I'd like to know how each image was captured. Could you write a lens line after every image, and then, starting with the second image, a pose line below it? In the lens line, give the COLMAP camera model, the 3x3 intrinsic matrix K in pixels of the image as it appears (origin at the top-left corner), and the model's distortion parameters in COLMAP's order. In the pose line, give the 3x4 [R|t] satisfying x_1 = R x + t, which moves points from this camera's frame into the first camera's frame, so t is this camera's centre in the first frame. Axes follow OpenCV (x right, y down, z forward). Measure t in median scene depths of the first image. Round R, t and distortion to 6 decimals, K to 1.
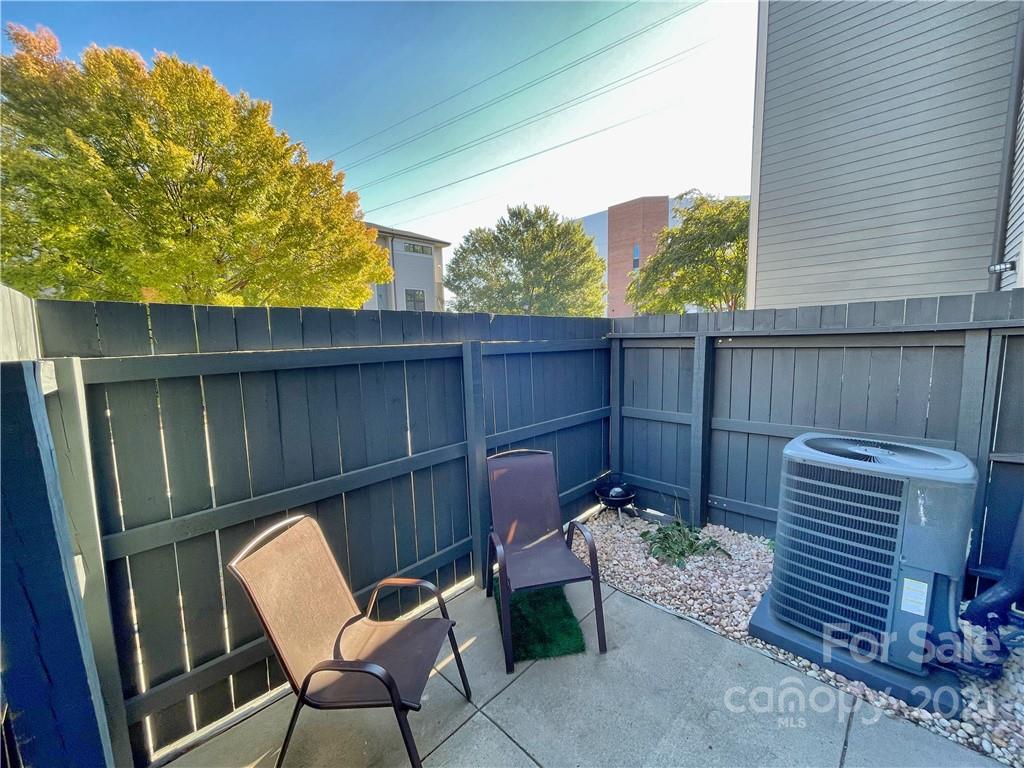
lens RADIAL K [[411.0, 0, 512.6], [0, 411.0, 388.5], [0, 0, 1]] dist [-0.001119, -0.000325]
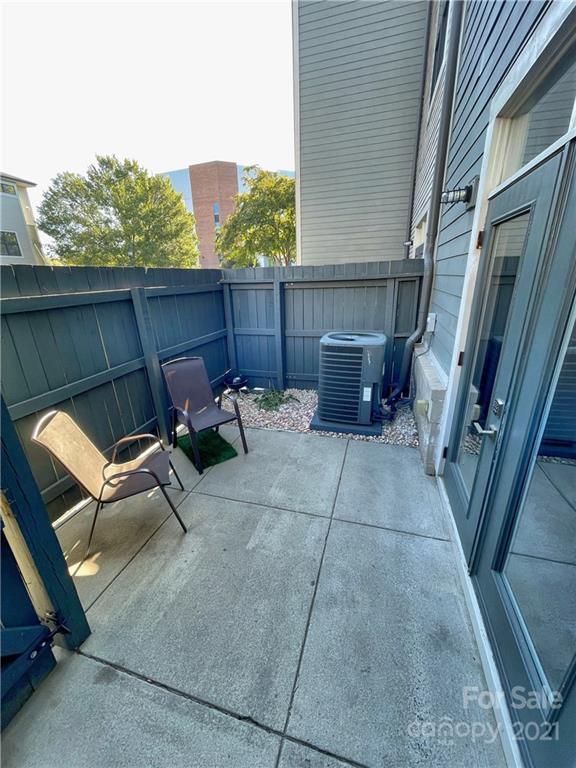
lens RADIAL K [[308.2, 0, 287.8], [0, 308.2, 382.3], [0, 0, 1]] dist [-0.001119, -0.000325]
pose [[0.883326, -0.153962, 0.442754, -0.162270], [0.063947, 0.975271, 0.211560, 0.014099], [-0.464377, -0.158564, 0.871327, -0.248882]]
